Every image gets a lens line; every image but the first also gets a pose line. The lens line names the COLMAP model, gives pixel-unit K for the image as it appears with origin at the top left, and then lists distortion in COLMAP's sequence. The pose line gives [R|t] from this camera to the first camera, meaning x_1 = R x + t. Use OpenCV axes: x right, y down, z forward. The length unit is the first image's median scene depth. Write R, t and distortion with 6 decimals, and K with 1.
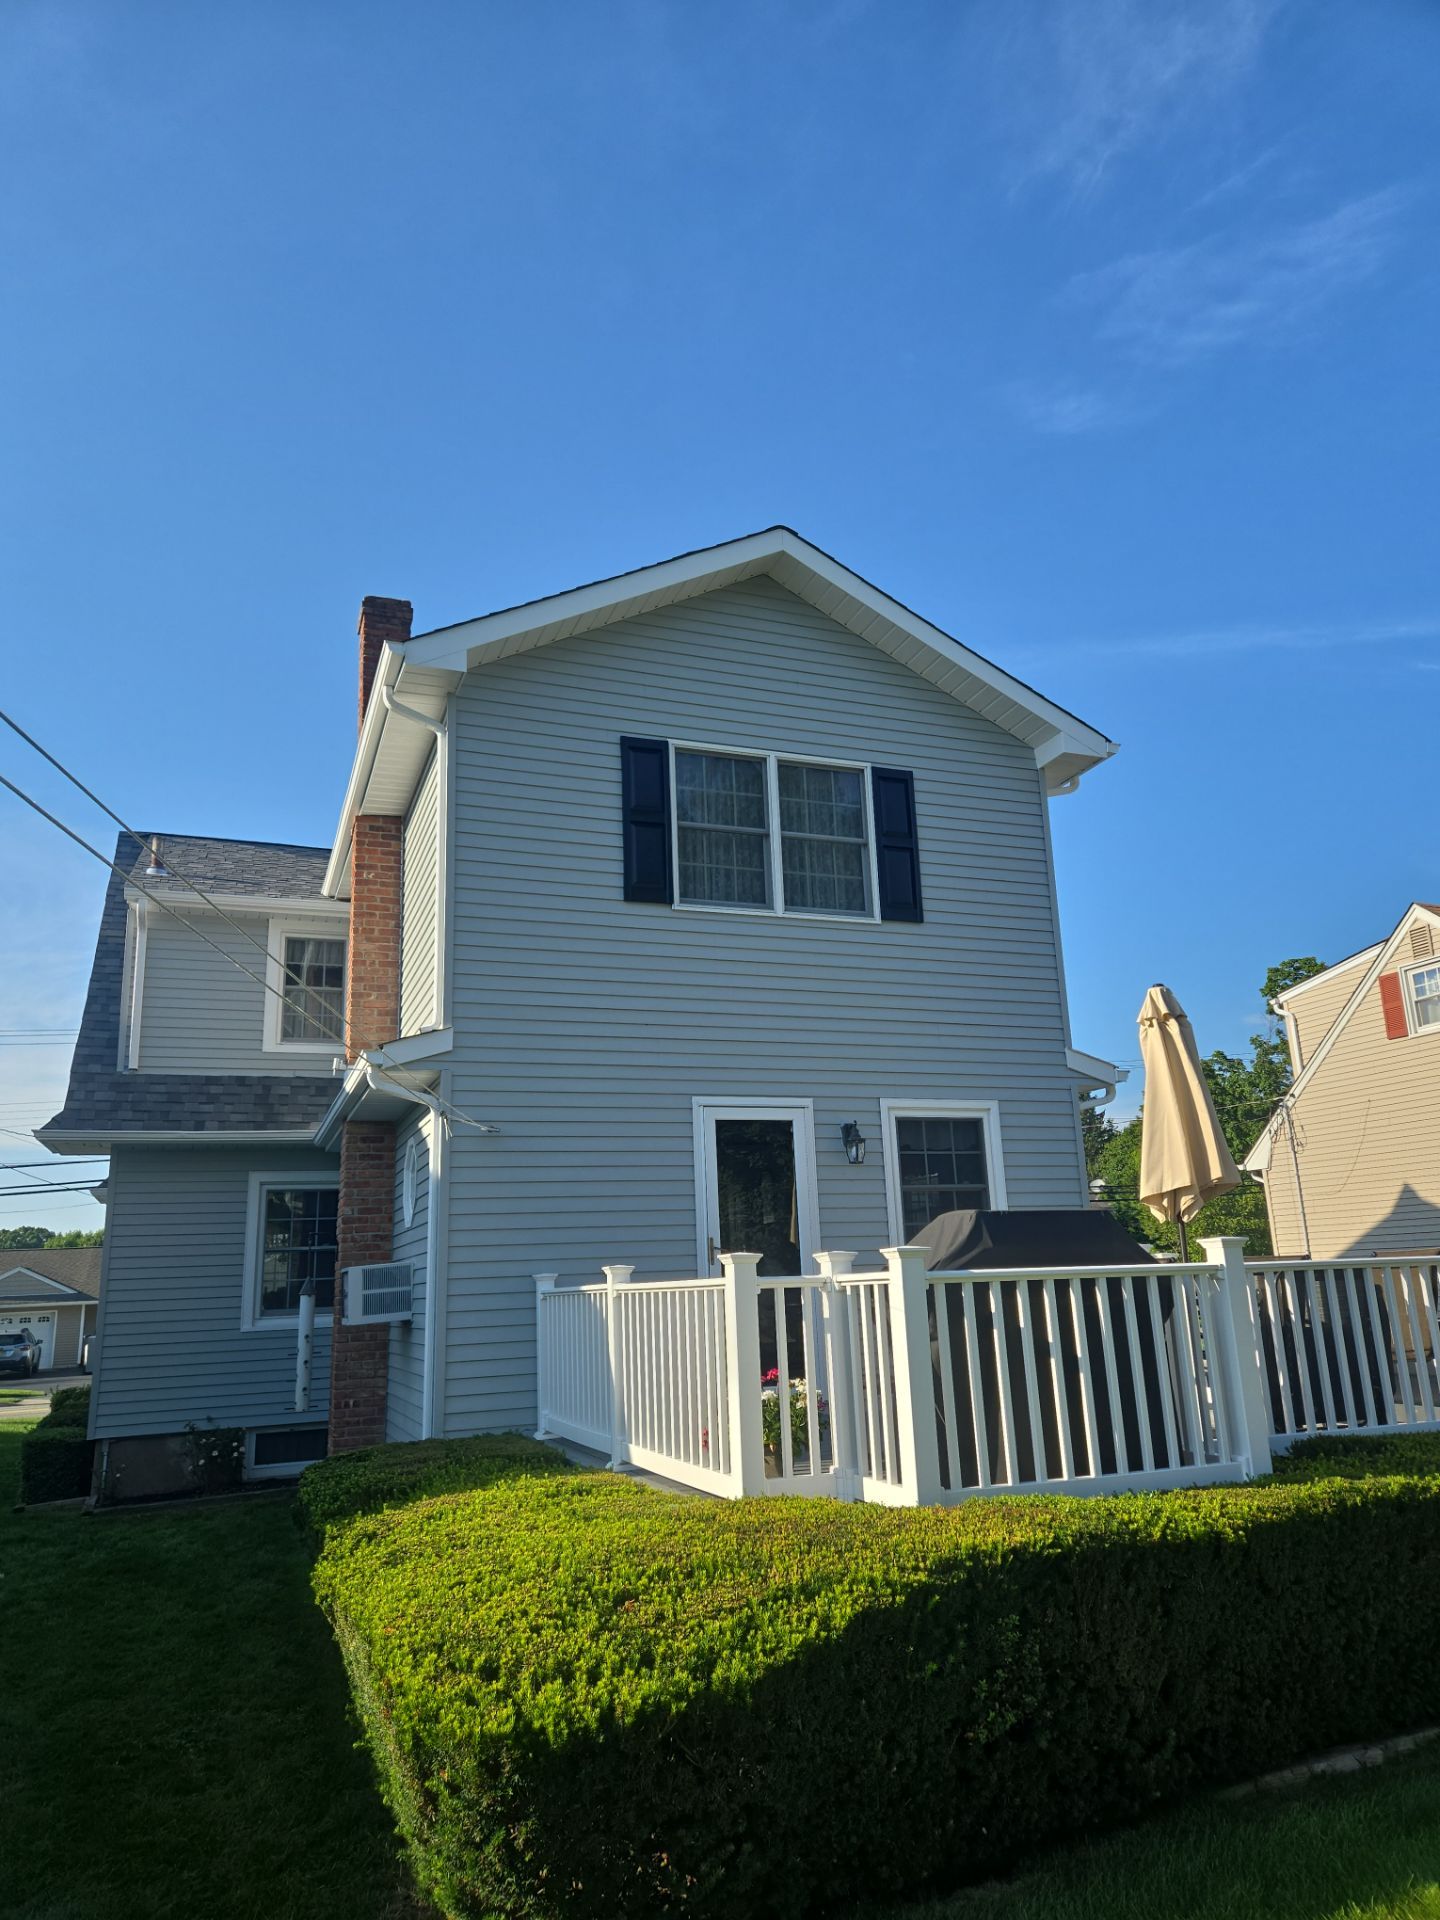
lens RADIAL K [[1309.8, 0, 720.0], [0, 1309.8, 960.0], [0, 0, 1]] dist [0.082095, -0.064444]
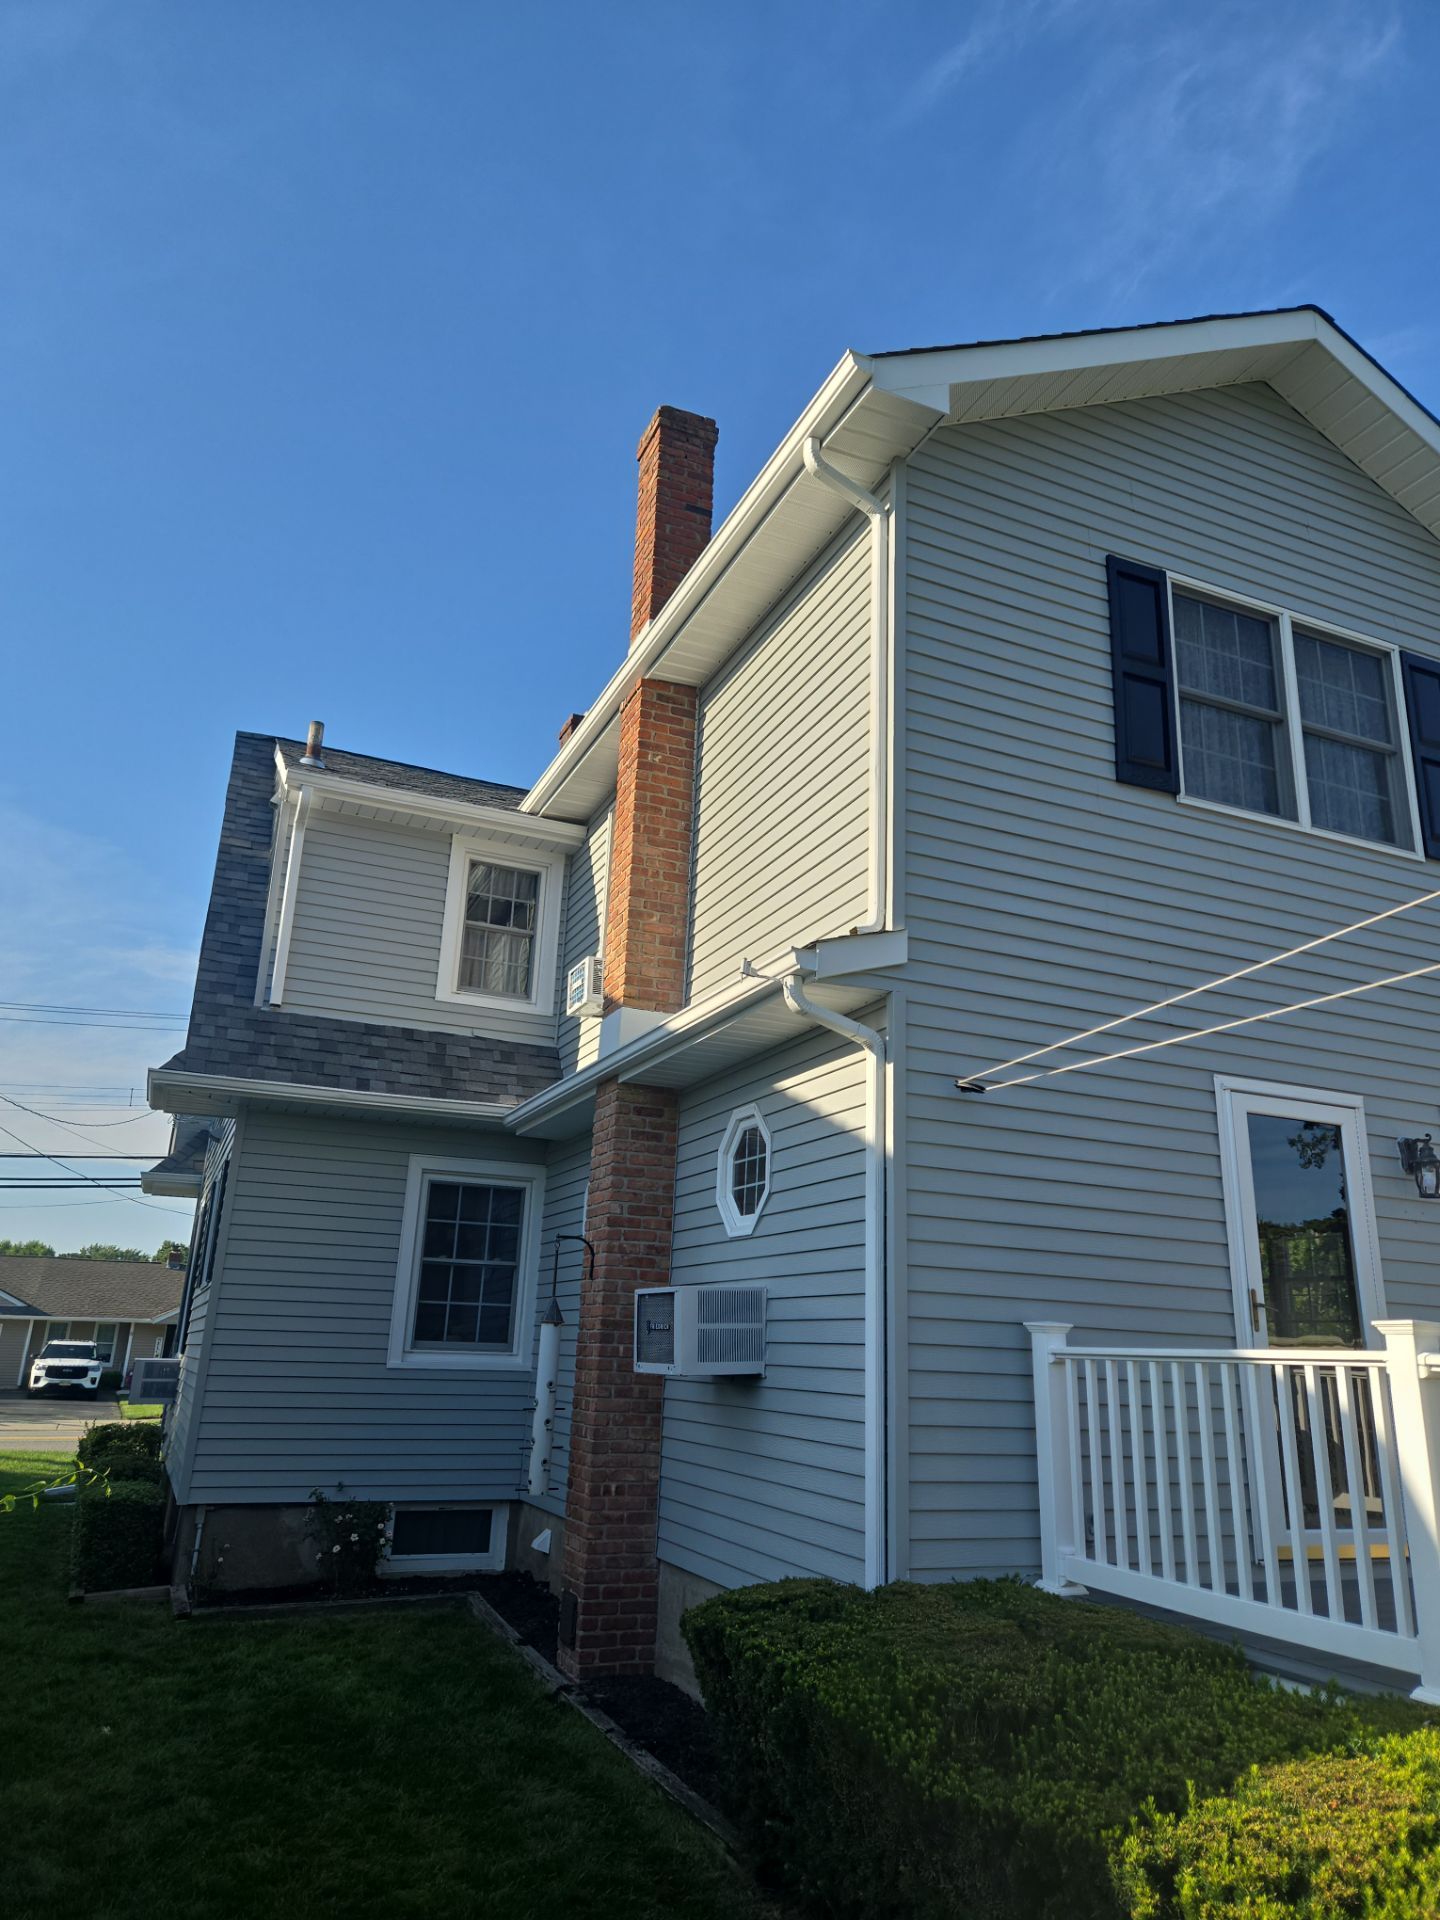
lens RADIAL K [[1301.9, 0, 724.0], [0, 1301.9, 946.3], [0, 0, 1]] dist [0.088415, -0.073555]
pose [[0.995859, 0.085467, 0.031001, -0.265504], [-0.083536, 0.994759, -0.058967, 0.089472], [-0.035878, 0.056133, 0.997778, 0.299282]]
